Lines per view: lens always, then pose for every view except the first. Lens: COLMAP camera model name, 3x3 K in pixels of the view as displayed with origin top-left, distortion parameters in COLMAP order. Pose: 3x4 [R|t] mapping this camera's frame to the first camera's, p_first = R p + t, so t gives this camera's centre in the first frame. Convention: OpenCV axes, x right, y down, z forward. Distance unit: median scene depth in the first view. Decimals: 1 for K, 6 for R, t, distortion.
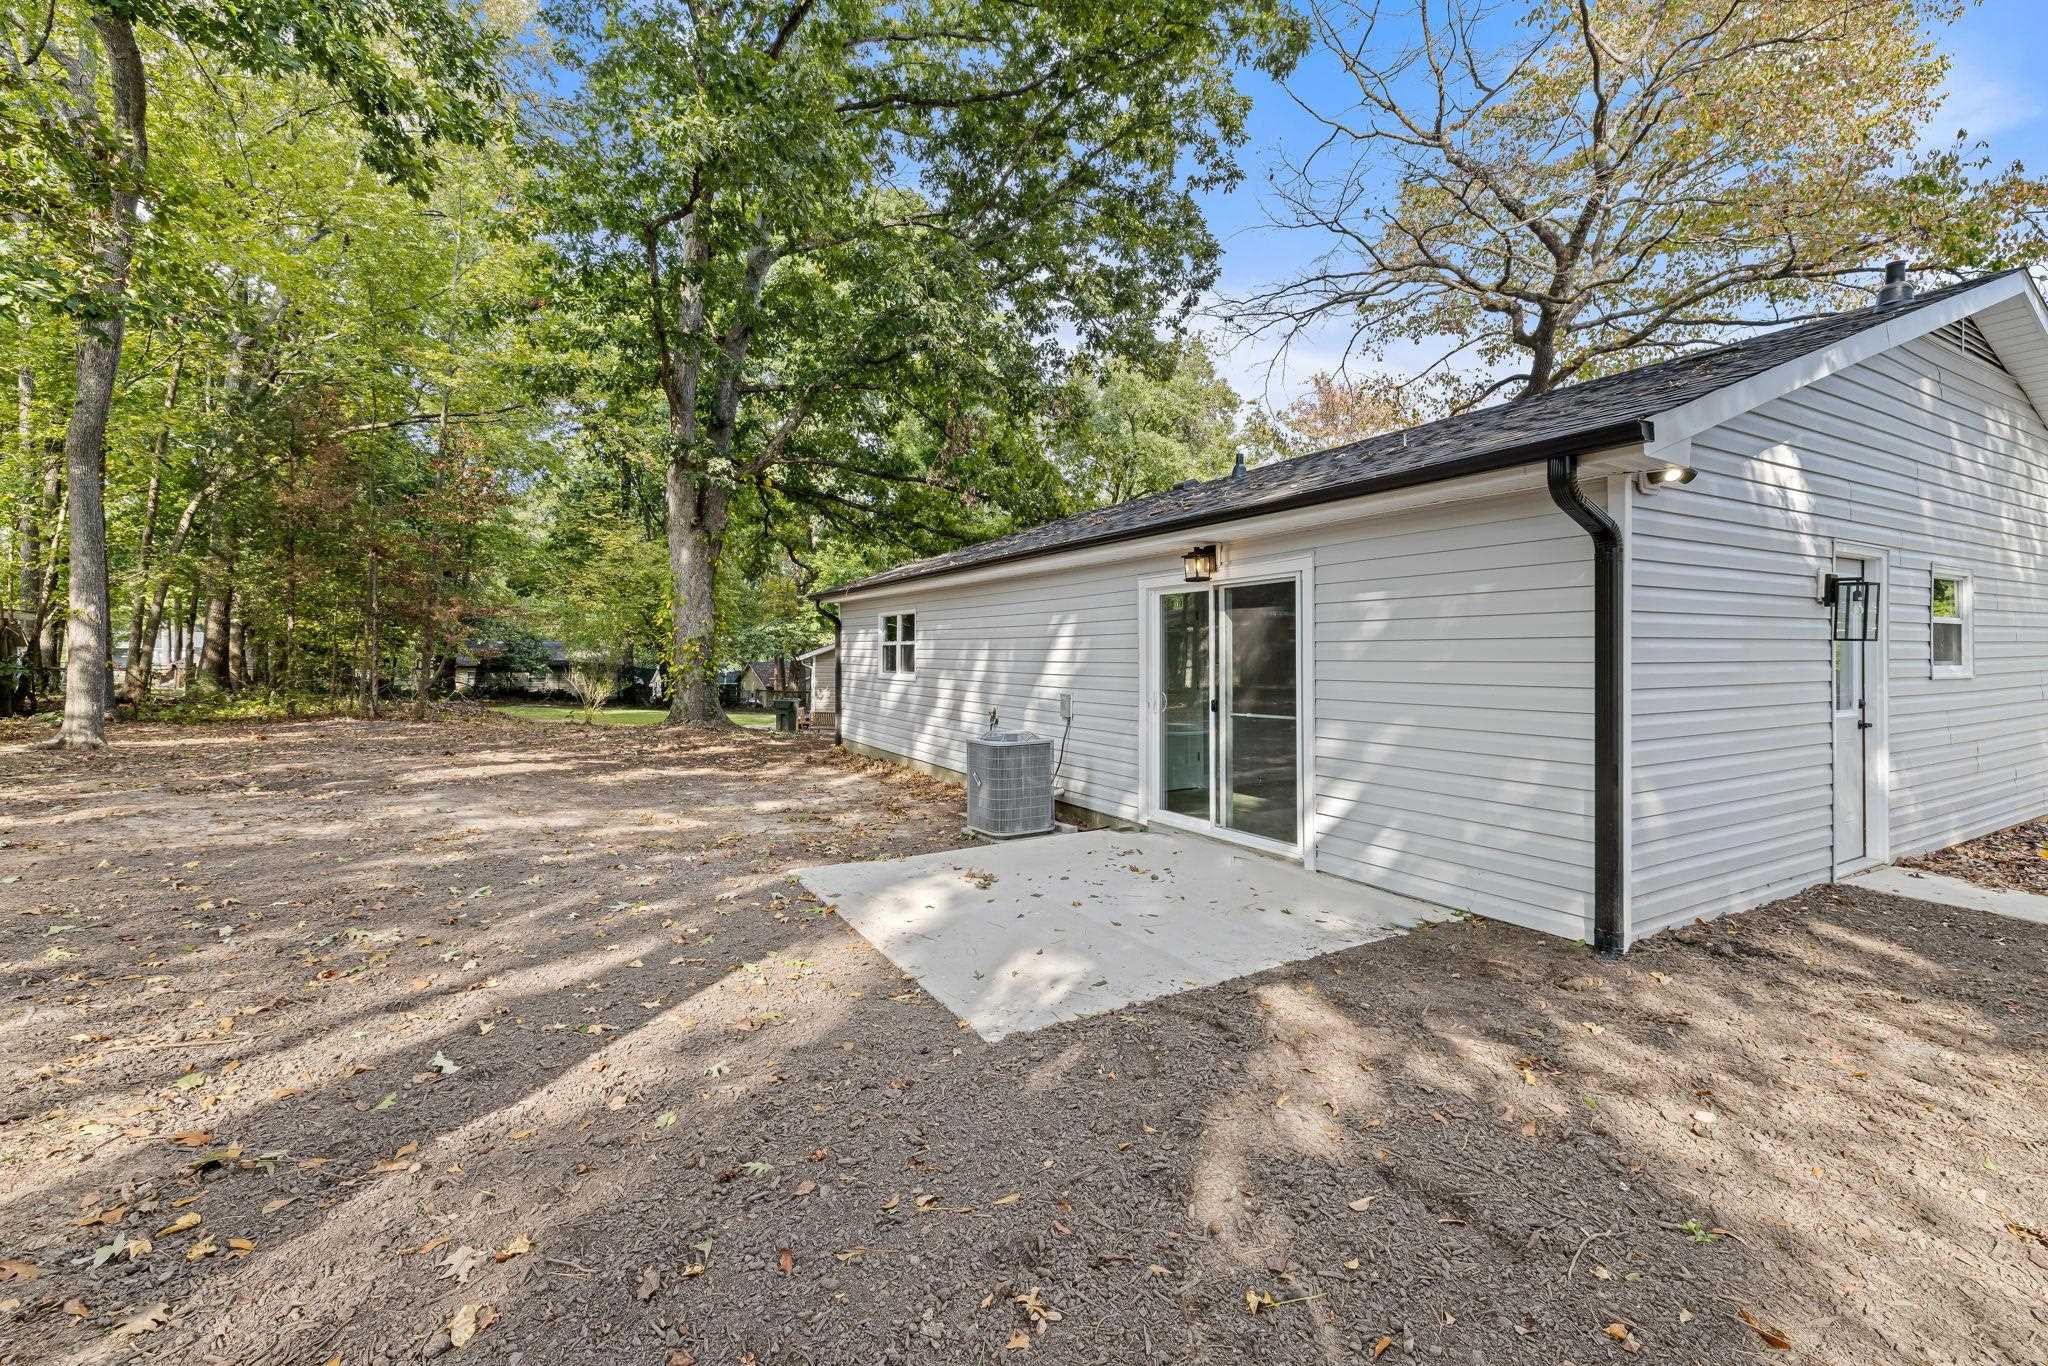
lens RADIAL K [[869.7, 0, 1015.3], [0, 869.7, 640.9], [0, 0, 1]] dist [-0.000044, -0.000045]
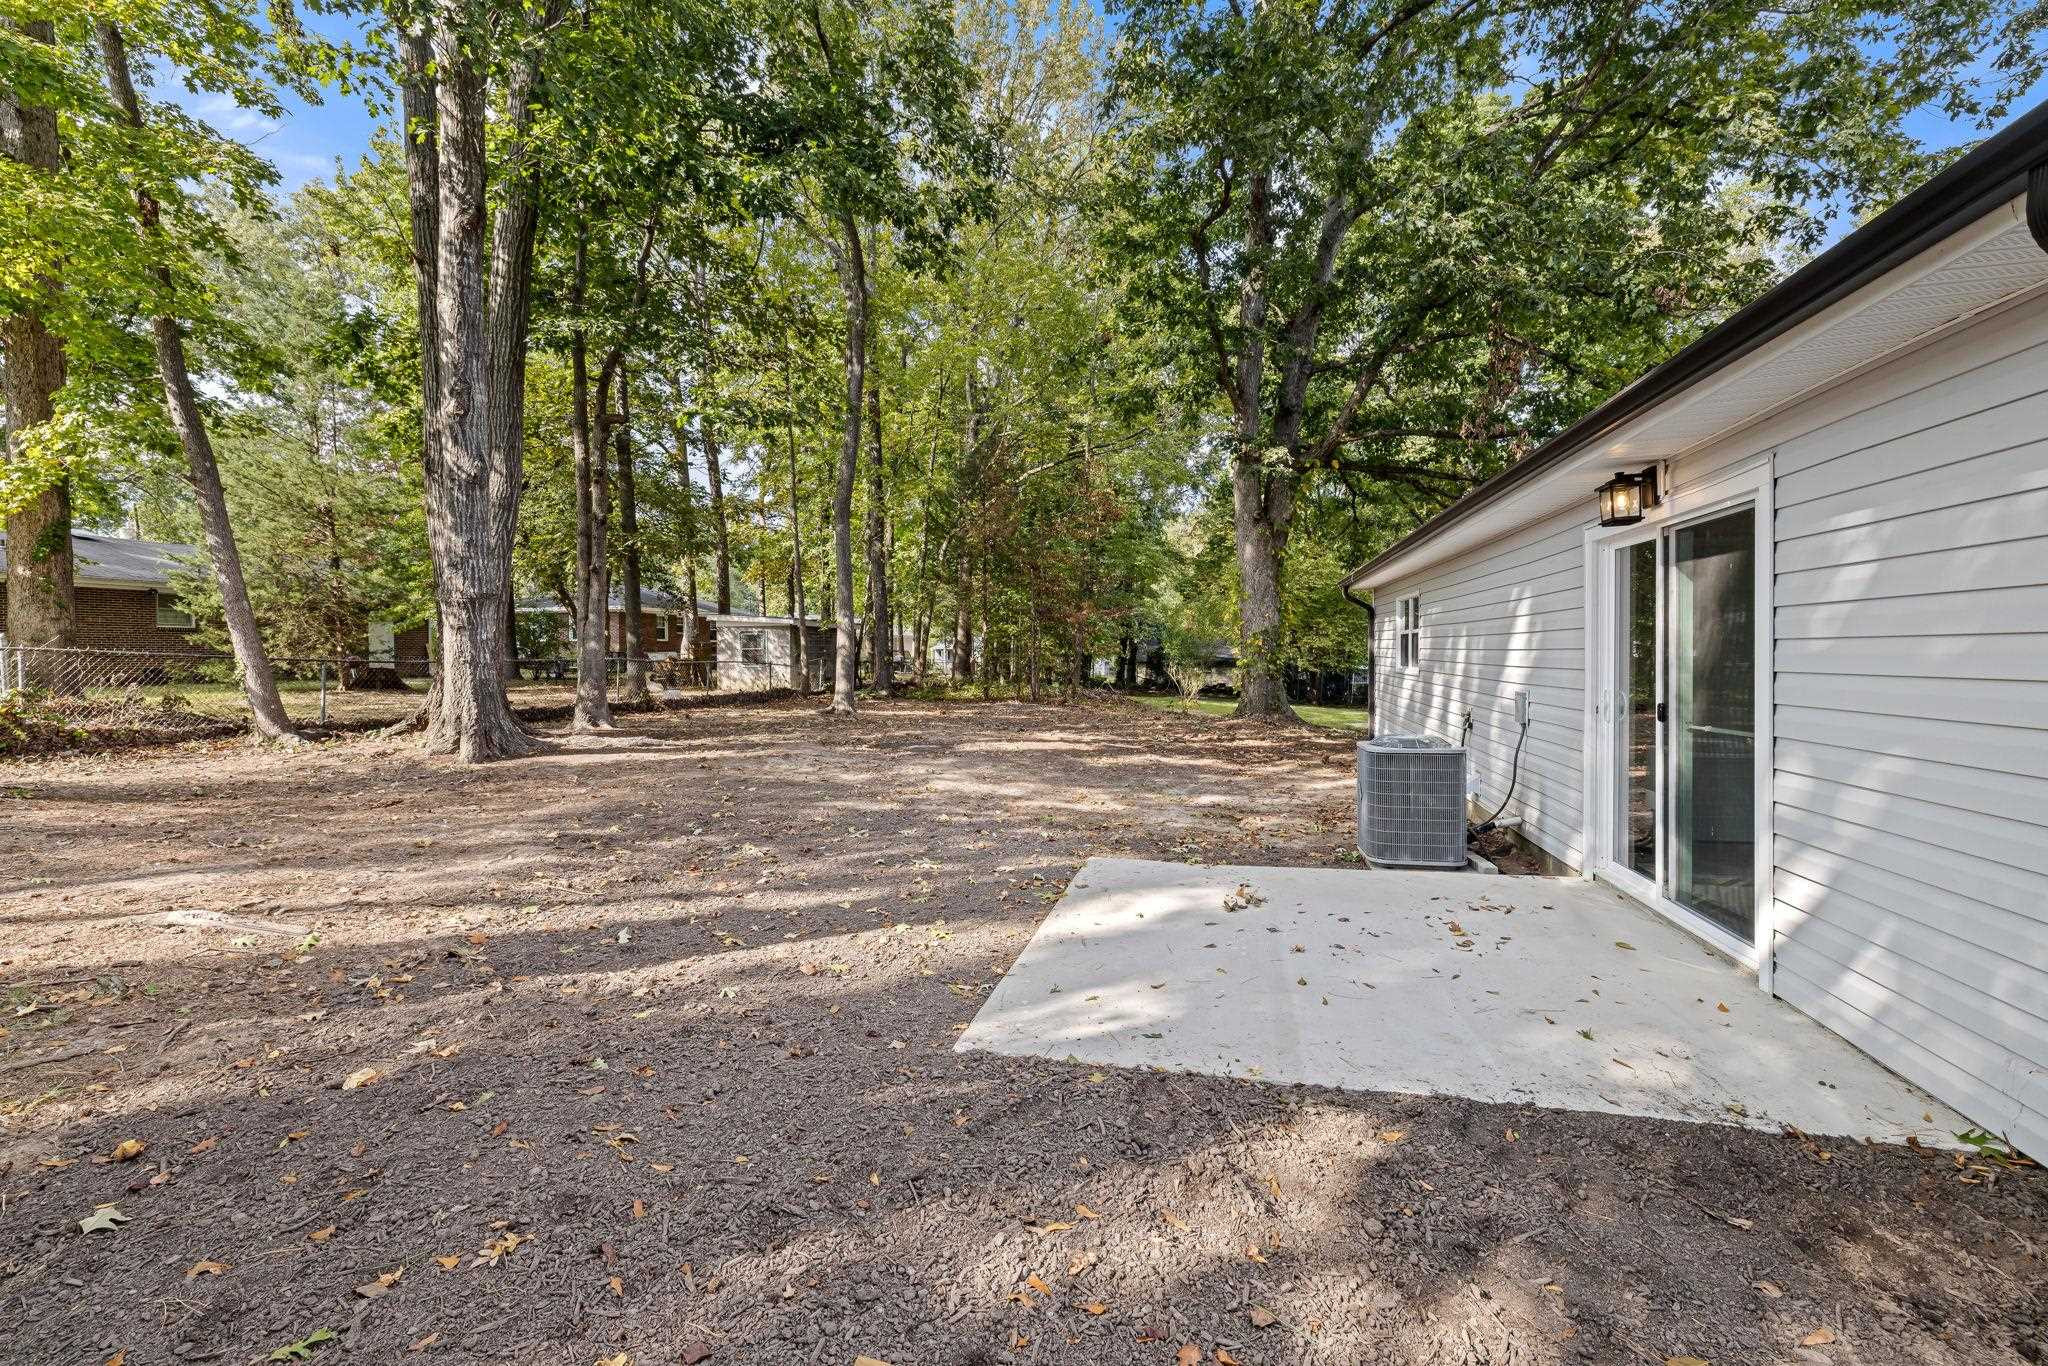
lens RADIAL K [[876.1, 0, 1008.0], [0, 876.1, 654.1], [0, 0, 1]] dist [0.000659, -0.000054]
pose [[0.722415, -0.005286, -0.691439, 0.406289], [0.018675, 0.999755, 0.011868, 0.016947], [0.691207, -0.021486, 0.722337, 0.228232]]
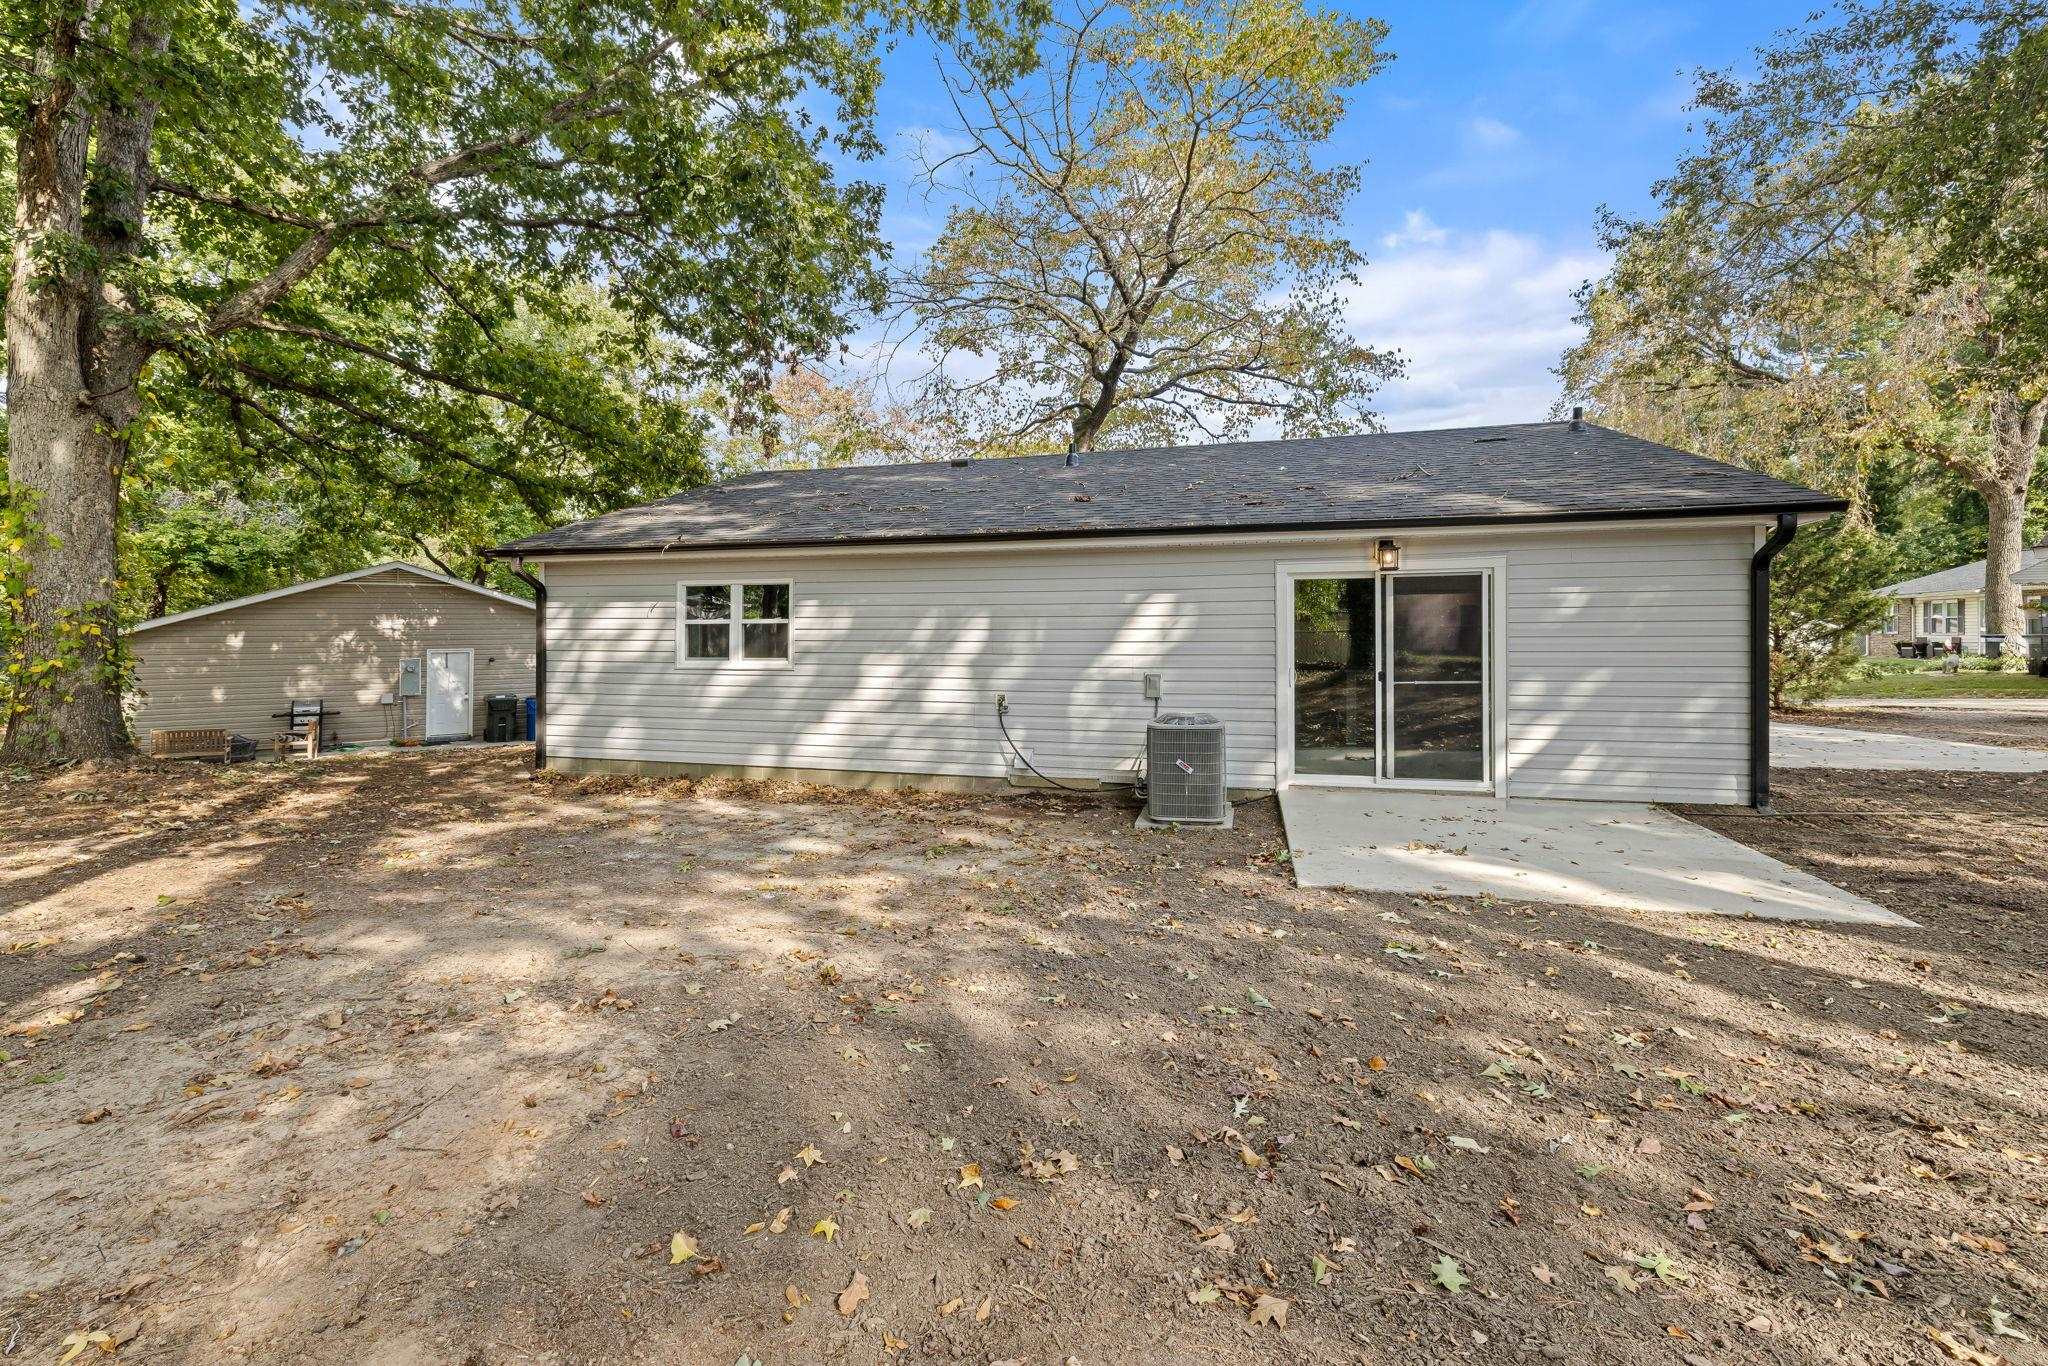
lens RADIAL K [[876.1, 0, 1008.0], [0, 876.1, 654.1], [0, 0, 1]] dist [0.000659, -0.000054]
pose [[0.708152, -0.018996, 0.705804, -1.189952], [-0.006316, 0.999428, 0.033235, 0.010110], [-0.706031, -0.027993, 0.707627, 0.639312]]
